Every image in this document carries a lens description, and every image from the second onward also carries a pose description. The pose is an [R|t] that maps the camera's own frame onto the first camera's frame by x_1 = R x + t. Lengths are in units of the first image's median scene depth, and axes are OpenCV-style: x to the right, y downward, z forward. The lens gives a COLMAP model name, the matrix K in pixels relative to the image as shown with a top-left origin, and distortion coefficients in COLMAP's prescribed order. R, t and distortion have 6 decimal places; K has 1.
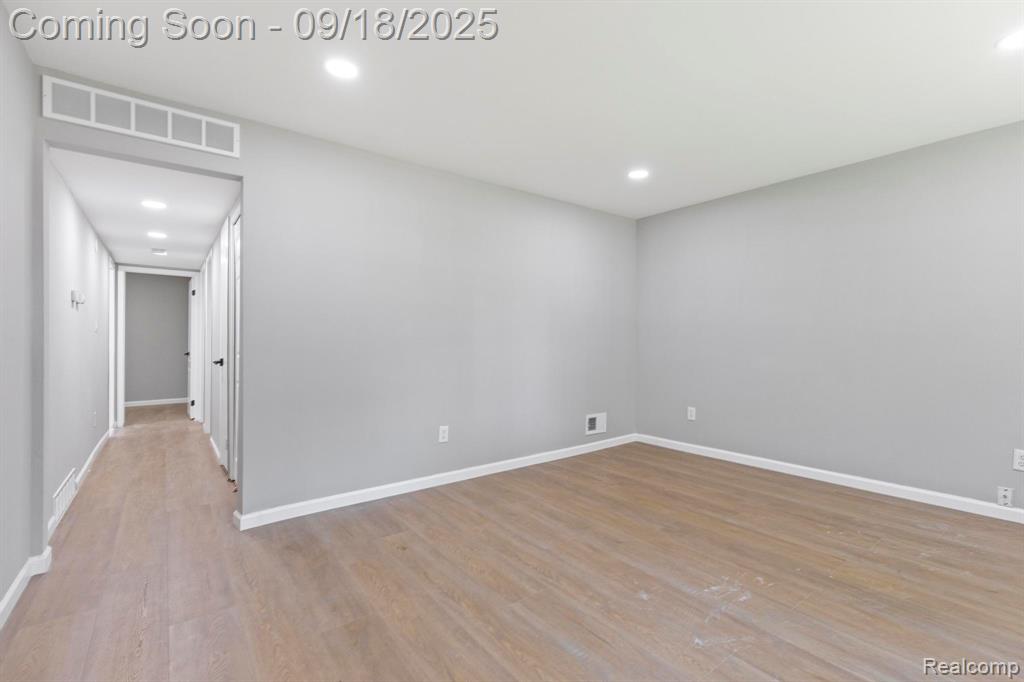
lens RADIAL K [[461.5, 0, 520.8], [0, 461.5, 341.6], [0, 0, 1]] dist [0.016684, -0.000550]
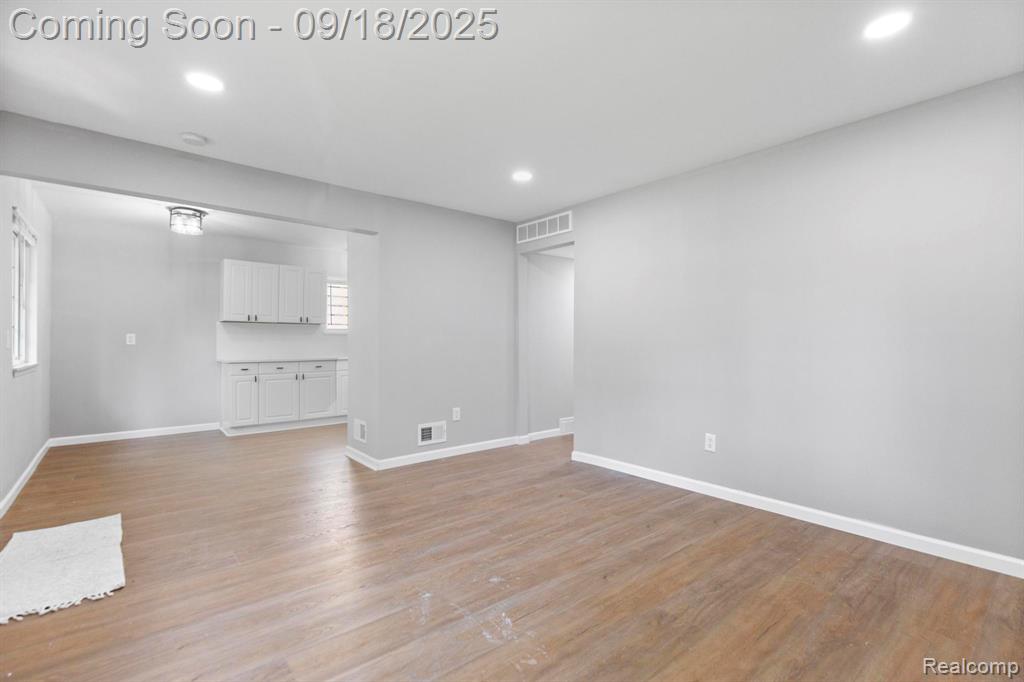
lens RADIAL K [[461.5, 0, 520.5], [0, 461.5, 342.3], [0, 0, 1]] dist [0.016684, -0.000550]
pose [[0.044571, 0.003854, -0.998999, 1.053148], [-0.006351, 0.999973, 0.003574, -0.007475], [0.998986, 0.006185, 0.044595, 0.788418]]
